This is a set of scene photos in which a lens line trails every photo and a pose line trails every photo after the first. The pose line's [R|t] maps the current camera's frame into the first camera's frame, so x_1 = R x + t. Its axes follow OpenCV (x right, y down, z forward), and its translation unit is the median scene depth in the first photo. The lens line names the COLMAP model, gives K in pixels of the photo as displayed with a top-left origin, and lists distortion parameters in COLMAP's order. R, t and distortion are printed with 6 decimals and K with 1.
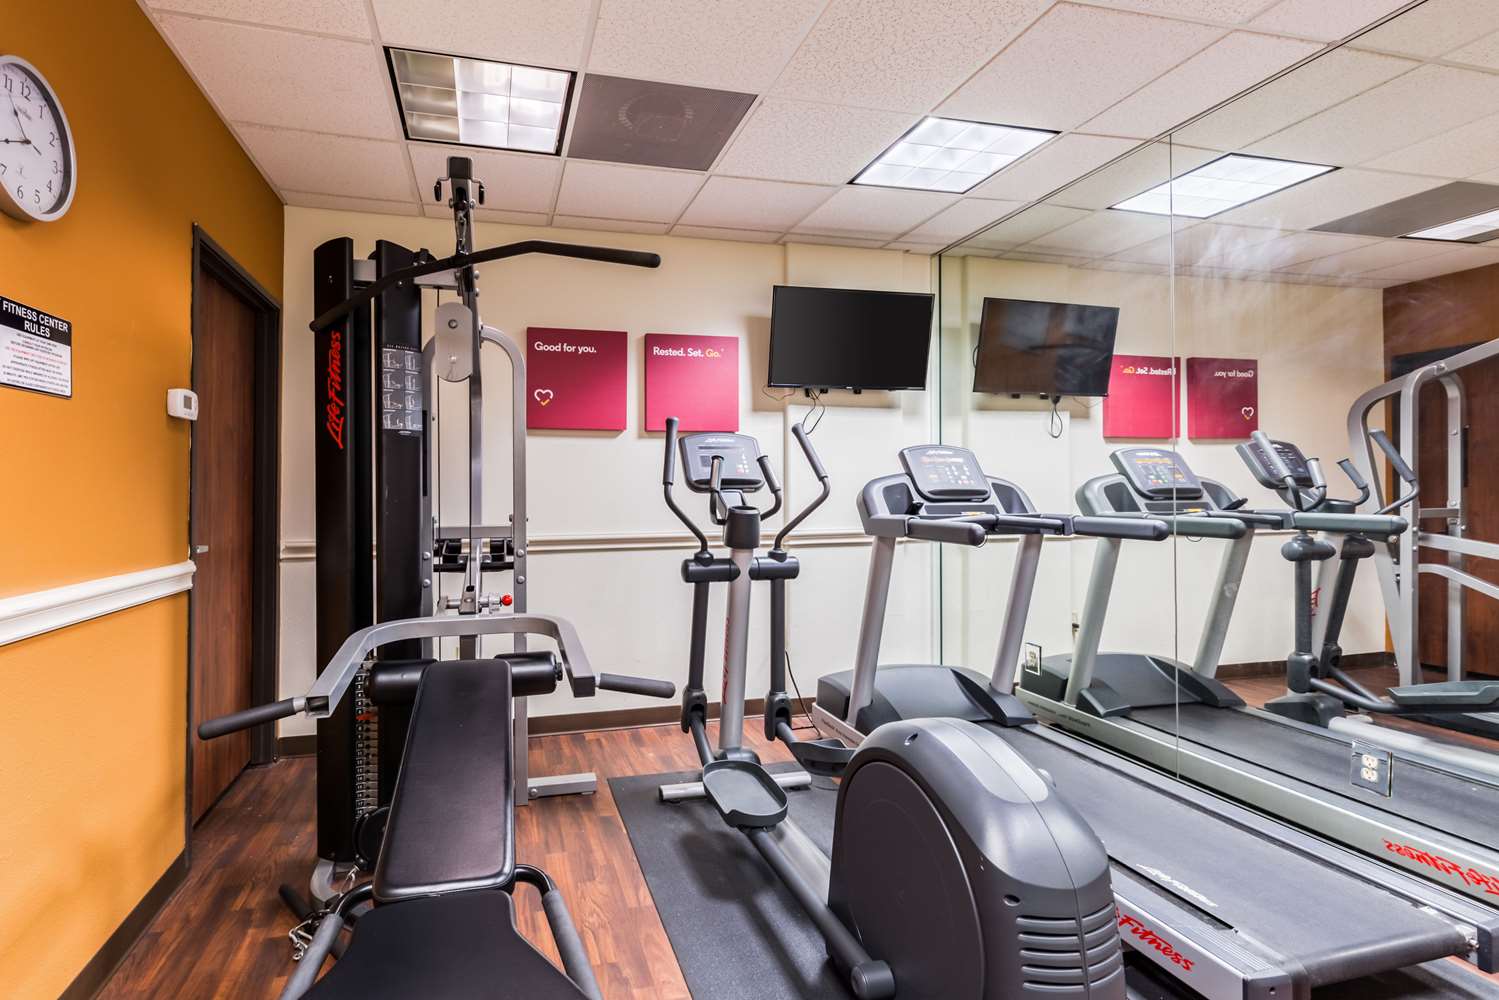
lens RADIAL K [[754.5, 0, 746.5], [0, 754.5, 481.7], [0, 0, 1]] dist [0.000425, -0.000098]
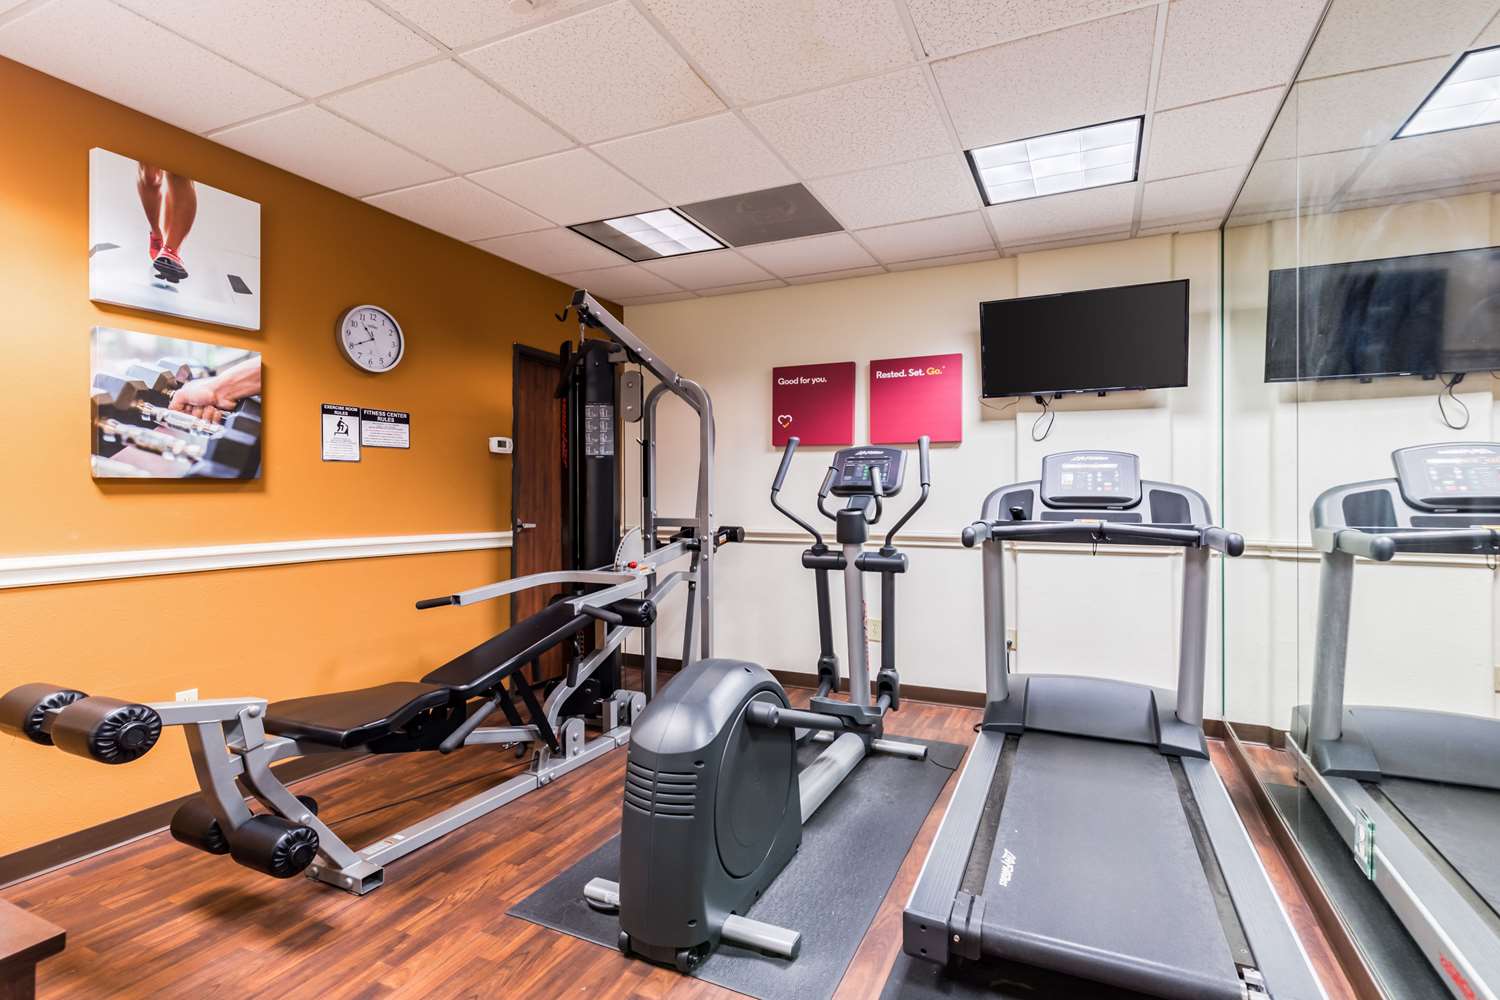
lens RADIAL K [[729.6, 0, 741.1], [0, 729.6, 494.3], [0, 0, 1]] dist [0.000959, 0.000116]
pose [[0.781251, 0.009451, -0.624145, 0.497537], [-0.001855, 0.999916, 0.012819, -0.003934], [0.624214, -0.008857, 0.781203, -0.014415]]
